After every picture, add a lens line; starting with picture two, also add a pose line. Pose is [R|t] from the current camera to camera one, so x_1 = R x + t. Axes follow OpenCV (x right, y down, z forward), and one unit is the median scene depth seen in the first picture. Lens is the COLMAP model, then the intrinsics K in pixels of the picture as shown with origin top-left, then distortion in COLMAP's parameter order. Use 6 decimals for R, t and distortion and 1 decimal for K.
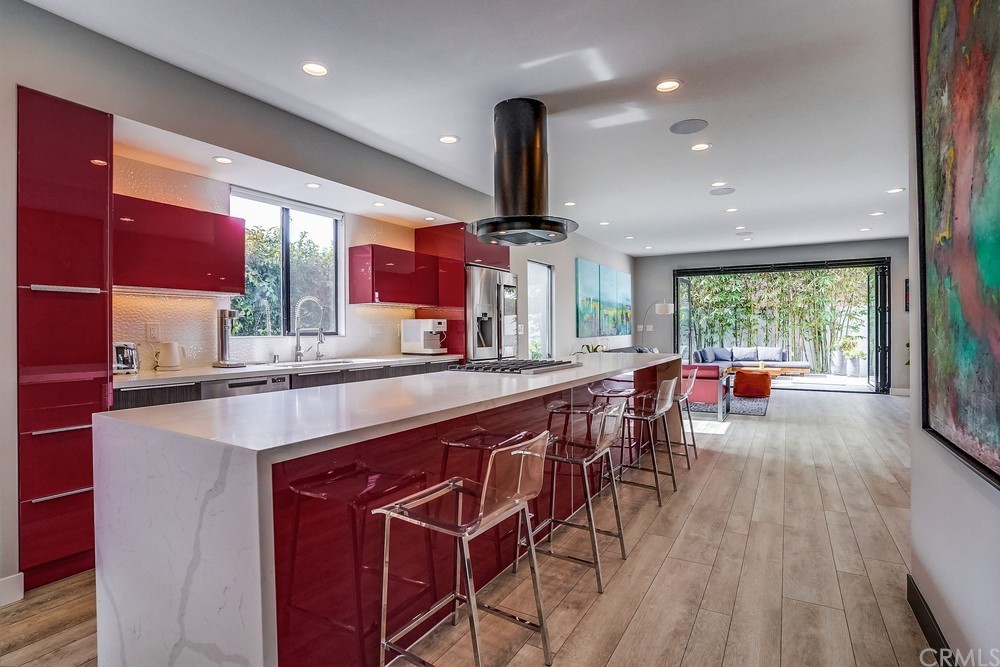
lens RADIAL K [[499.7, 0, 497.0], [0, 499.7, 332.1], [0, 0, 1]] dist [-0.061488, 0.024497]
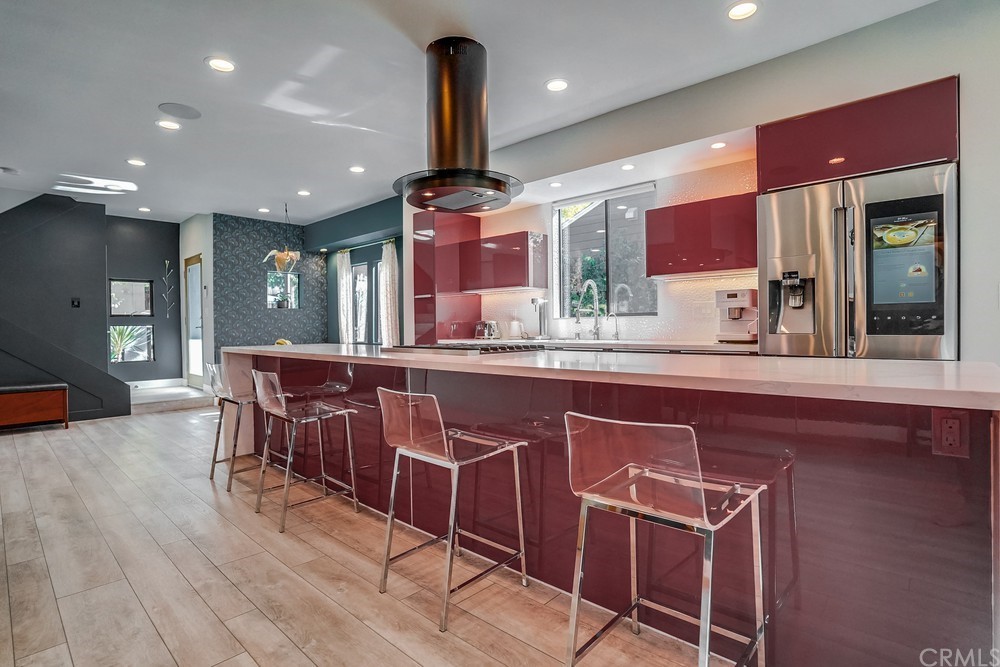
lens RADIAL K [[499.7, 0, 496.4], [0, 499.7, 334.0], [0, 0, 1]] dist [-0.061488, 0.024497]
pose [[-0.225194, 0.019048, -0.974128, 1.045008], [0.009310, 0.999805, 0.017398, 0.034941], [0.974269, -0.005151, -0.225328, 1.499279]]
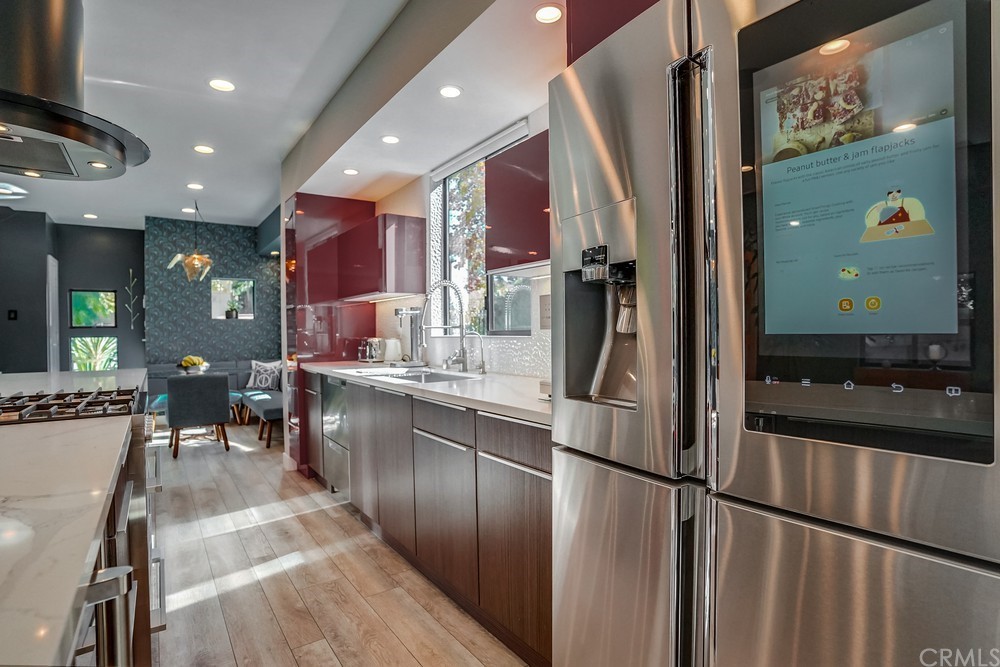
lens RADIAL K [[499.7, 0, 494.7], [0, 499.7, 332.3], [0, 0, 1]] dist [-0.061488, 0.024497]
pose [[-0.399193, 0.009370, -0.916819, 0.348805], [0.011385, 0.999921, 0.005262, -0.002443], [0.916796, -0.008337, -0.399268, 1.940490]]
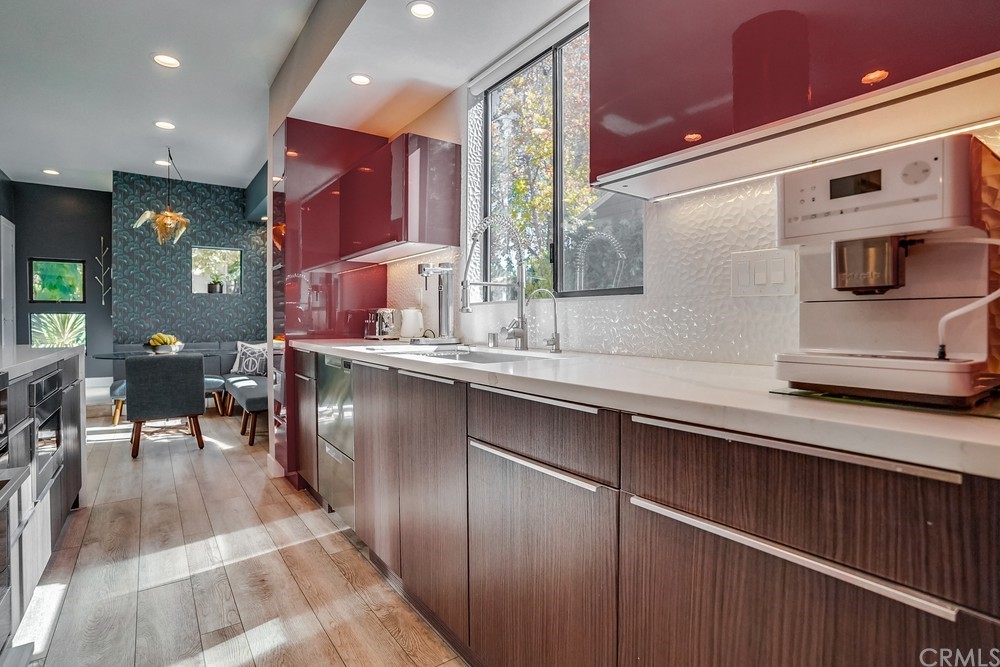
lens RADIAL K [[499.7, 0, 495.6], [0, 499.7, 324.8], [0, 0, 1]] dist [-0.061488, 0.024497]
pose [[-0.393009, 0.009726, -0.919483, 0.092376], [-0.001444, 0.999936, 0.011195, 0.041063], [0.919533, 0.005728, -0.392970, 1.707003]]
